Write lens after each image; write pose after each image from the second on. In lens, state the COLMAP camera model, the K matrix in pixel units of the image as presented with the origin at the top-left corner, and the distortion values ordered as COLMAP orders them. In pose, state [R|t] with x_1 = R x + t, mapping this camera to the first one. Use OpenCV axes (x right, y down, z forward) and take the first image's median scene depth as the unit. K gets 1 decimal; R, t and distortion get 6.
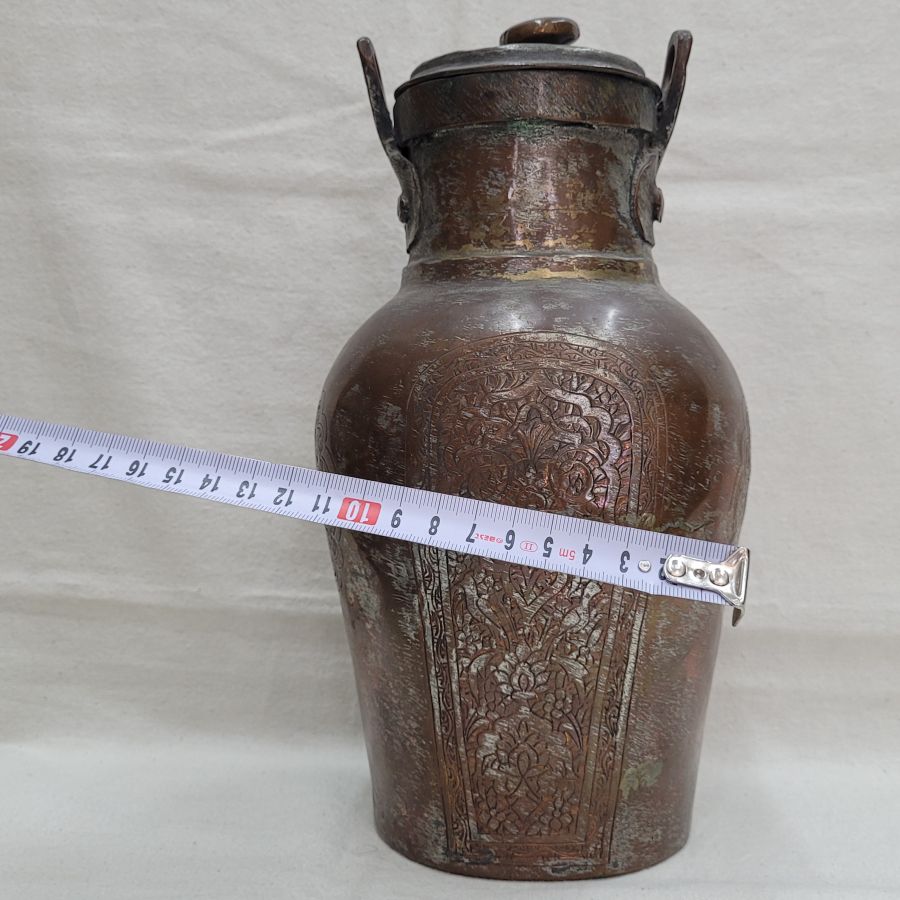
lens RADIAL K [[1064.5, 0, 451.7], [0, 1064.5, 492.5], [0, 0, 1]] dist [-0.000030, 0.037839]
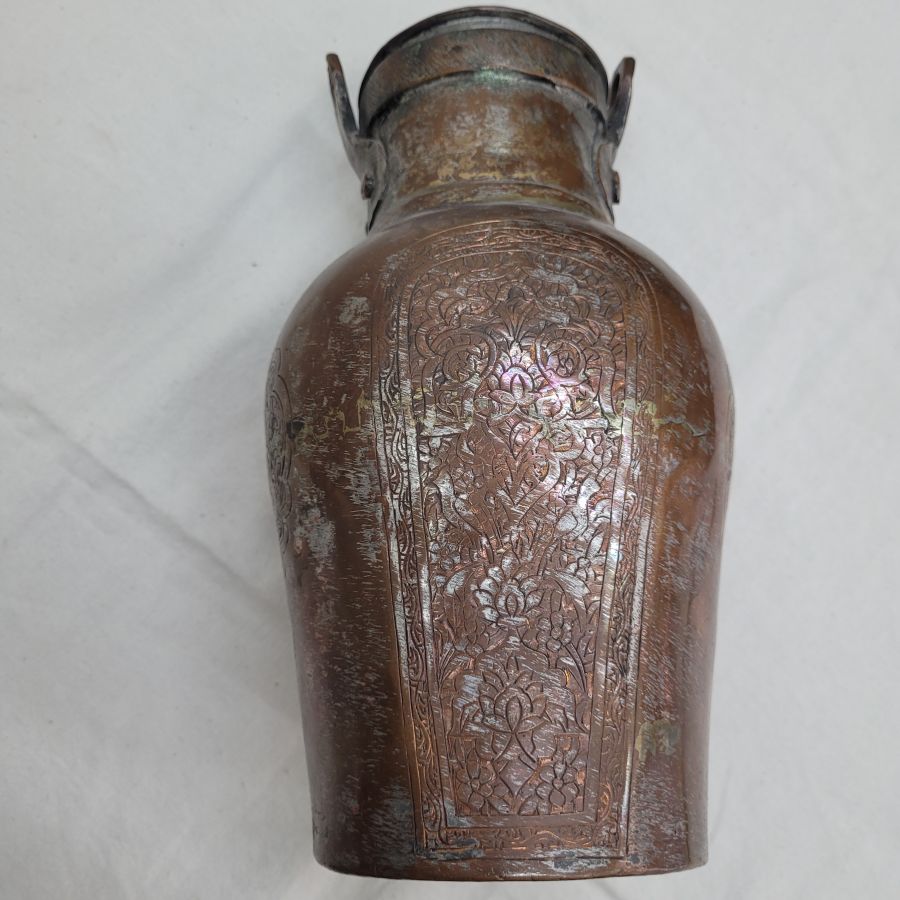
lens RADIAL K [[871.6, 0, 449.9], [0, 871.6, 512.0], [0, 0, 1]] dist [-0.008139, -0.002707]
pose [[0.996108, 0.014928, 0.086867, -0.037134], [0.014178, 0.945582, -0.325076, 0.317807], [-0.086992, 0.325043, 0.941690, 0.345236]]
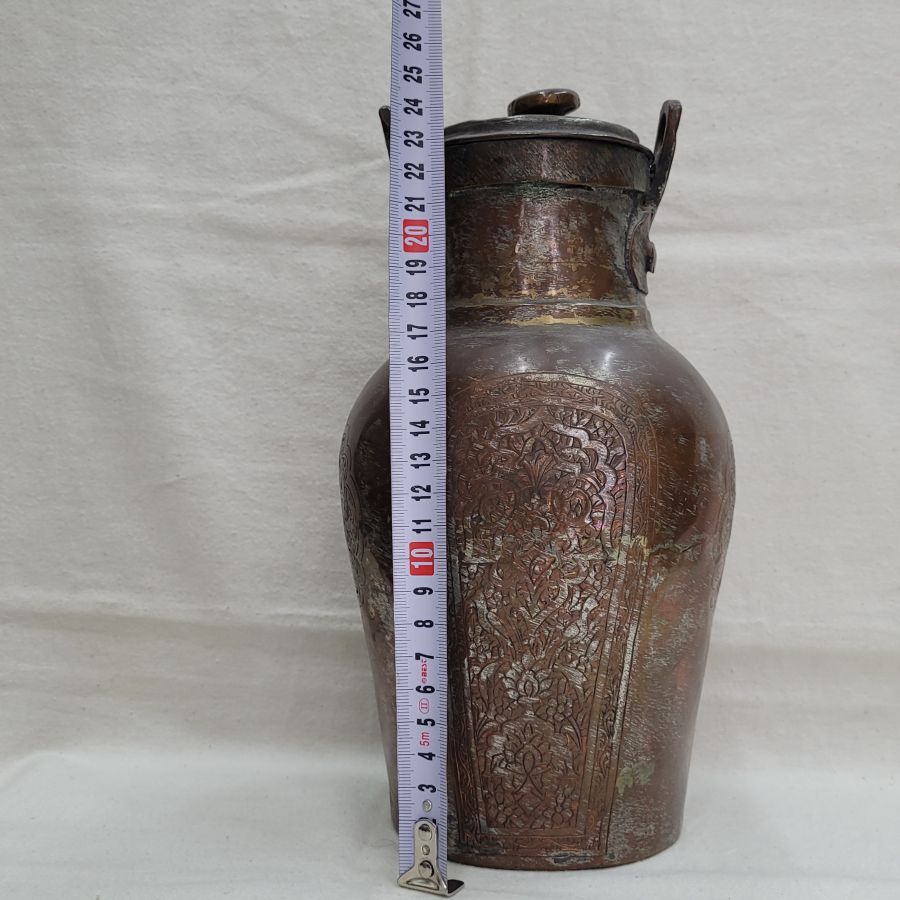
lens RADIAL K [[1046.7, 0, 458.4], [0, 1046.7, 502.3], [0, 0, 1]] dist [0.010008, 0.017960]
pose [[0.999996, 0.002734, 0.000301, -0.006248], [-0.002727, 0.999800, -0.019795, 0.006617], [-0.000355, 0.019794, 0.999804, -0.088674]]
